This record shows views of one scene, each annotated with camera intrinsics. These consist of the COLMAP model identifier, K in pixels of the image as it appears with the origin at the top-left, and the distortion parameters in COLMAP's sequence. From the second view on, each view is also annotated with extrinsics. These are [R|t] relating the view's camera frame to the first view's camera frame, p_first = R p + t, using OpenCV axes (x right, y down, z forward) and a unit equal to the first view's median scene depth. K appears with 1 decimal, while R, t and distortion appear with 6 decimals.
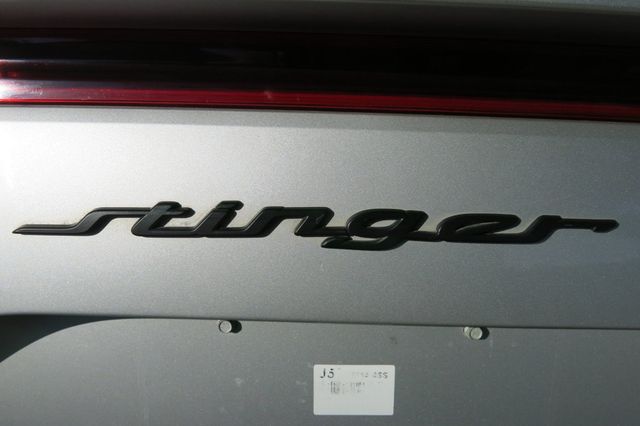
lens RADIAL K [[535.5, 0, 320.3], [0, 535.5, 210.3], [0, 0, 1]] dist [-0.034515, 0.023402]
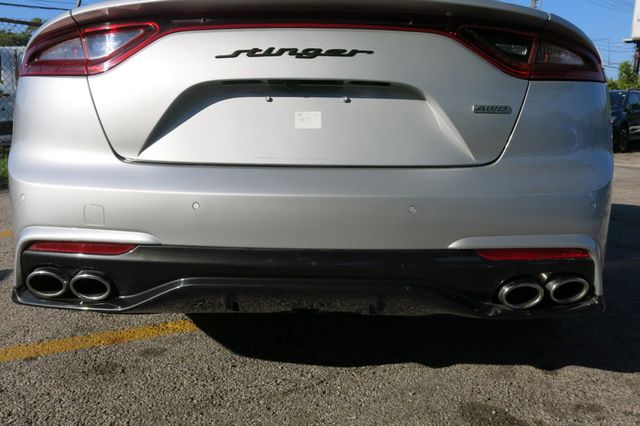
lens RADIAL K [[662.8, 0, 319.9], [0, 662.8, 212.3], [0, 0, 1]] dist [-0.057779, 0.000000]
pose [[0.999626, -0.023013, -0.014740, 0.225697], [0.018121, 0.961888, -0.272844, 2.442660], [0.020458, 0.272475, 0.961945, -3.274115]]
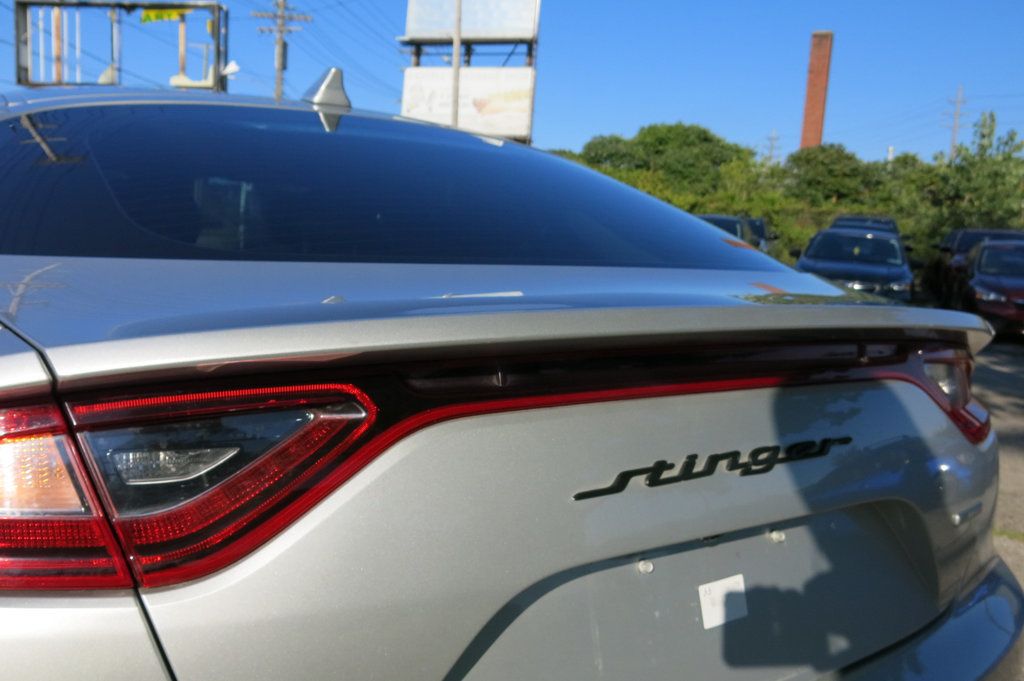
lens RADIAL K [[856.8, 0, 514.1], [0, 856.8, 340.4], [0, 0, 1]] dist [-0.034515, 0.023402]
pose [[0.843833, -0.060135, 0.533225, -1.860492], [0.207322, 0.953074, -0.220605, 0.104654], [-0.494937, 0.296704, 0.816703, -0.828752]]
